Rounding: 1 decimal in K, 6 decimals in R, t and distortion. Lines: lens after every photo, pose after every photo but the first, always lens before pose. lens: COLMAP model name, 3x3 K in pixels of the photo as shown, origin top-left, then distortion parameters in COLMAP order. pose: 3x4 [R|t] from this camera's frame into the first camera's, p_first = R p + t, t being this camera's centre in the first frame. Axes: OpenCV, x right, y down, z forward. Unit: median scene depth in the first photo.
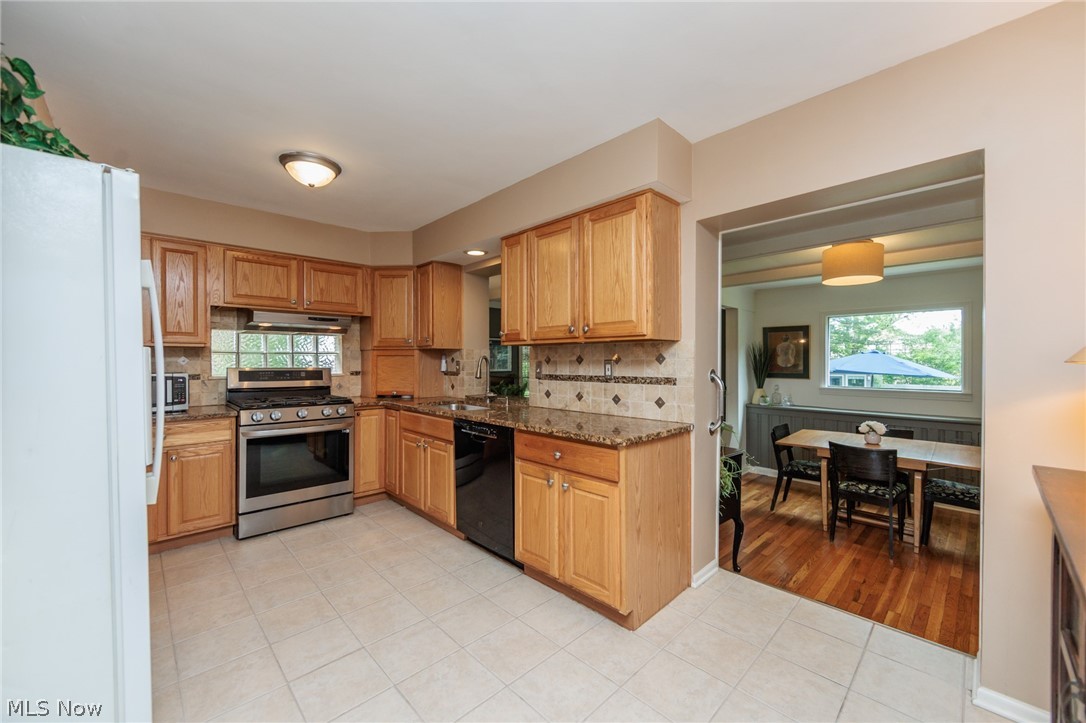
lens RADIAL K [[427.5, 0, 549.1], [0, 427.5, 361.1], [0, 0, 1]] dist [-0.000547, -0.000394]
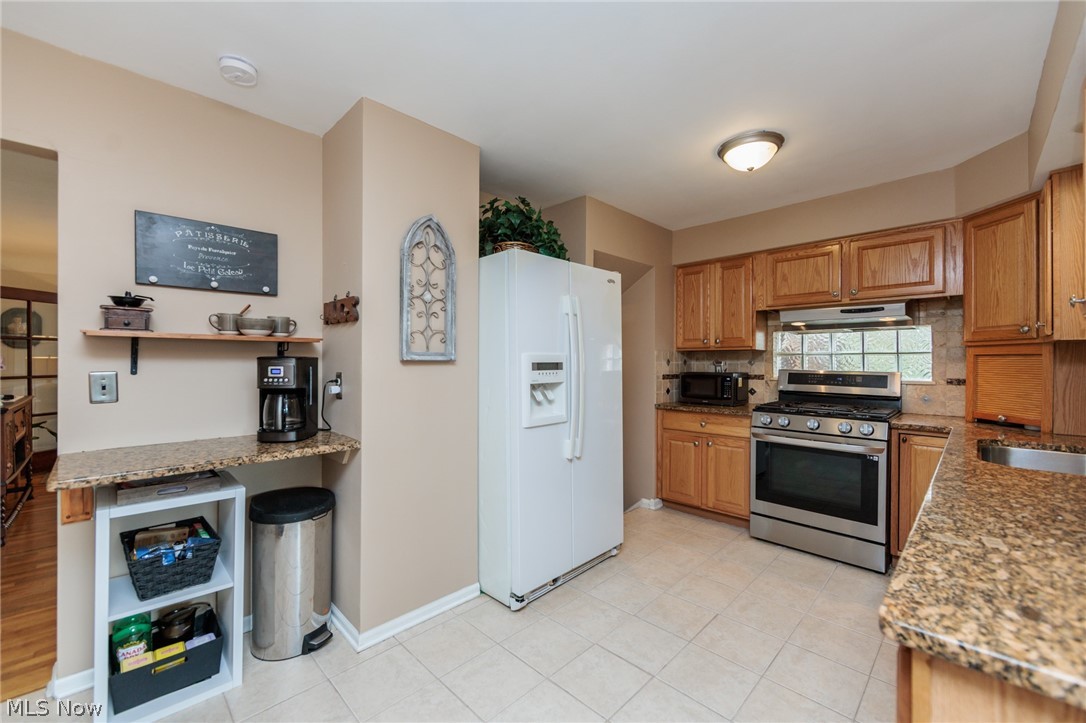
lens RADIAL K [[427.5, 0, 533.0], [0, 427.5, 361.1], [0, 0, 1]] dist [-0.000547, -0.000394]
pose [[0.004021, -0.000268, -0.999992, 0.292076], [-0.005299, 0.999986, -0.000289, -0.000827], [0.999978, 0.005300, 0.004020, 0.453237]]
